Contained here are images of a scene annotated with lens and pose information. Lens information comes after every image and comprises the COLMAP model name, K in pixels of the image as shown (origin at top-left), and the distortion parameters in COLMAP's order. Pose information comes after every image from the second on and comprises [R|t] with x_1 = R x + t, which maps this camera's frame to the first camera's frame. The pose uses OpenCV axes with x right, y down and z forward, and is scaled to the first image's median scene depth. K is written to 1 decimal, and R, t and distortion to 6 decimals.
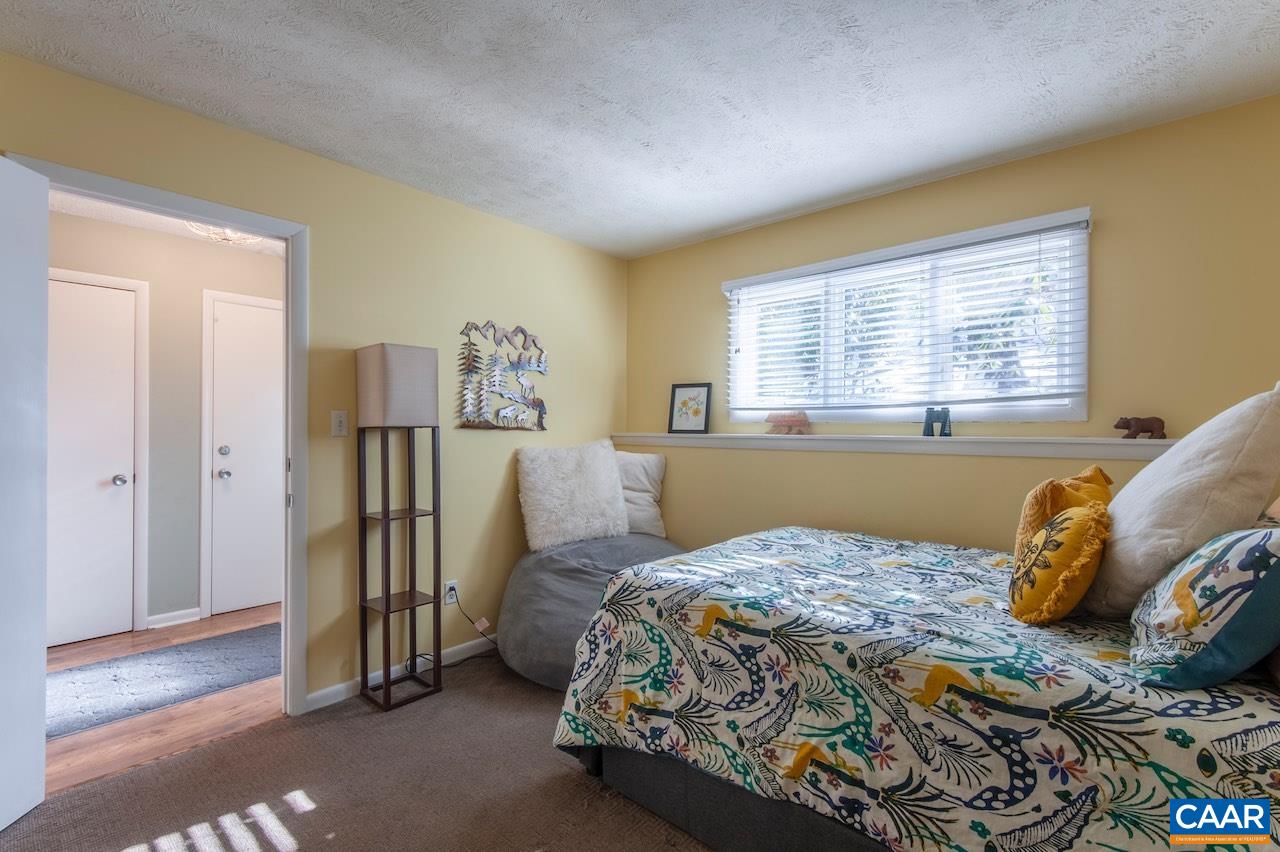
lens RADIAL K [[581.7, 0, 636.0], [0, 581.7, 429.8], [0, 0, 1]] dist [0.031316, -0.014726]
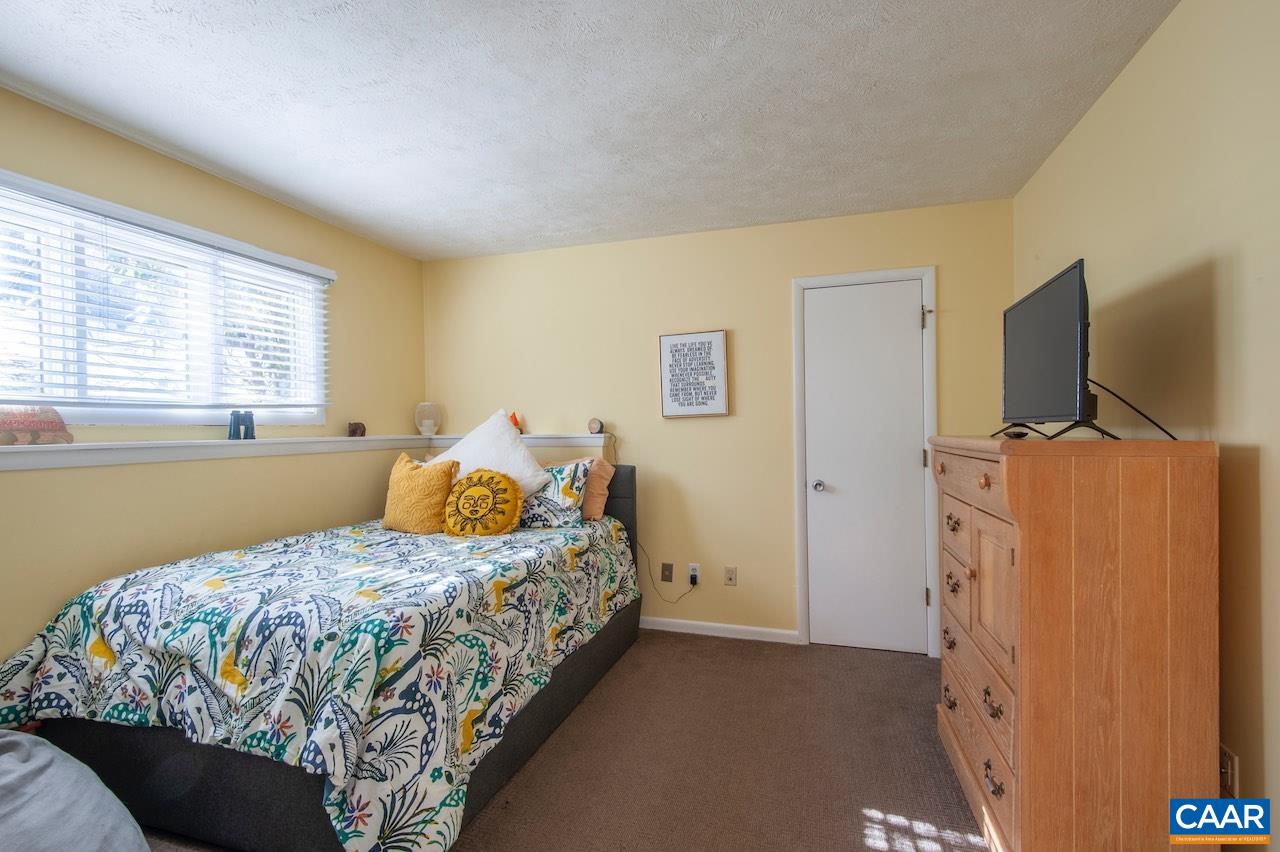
lens RADIAL K [[581.7, 0, 635.0], [0, 581.7, 430.5], [0, 0, 1]] dist [0.031316, -0.014726]
pose [[-0.410560, -0.007723, 0.911801, -0.753455], [0.008221, 0.999892, 0.012171, -0.011543], [-0.911796, 0.012493, -0.410453, 0.878458]]
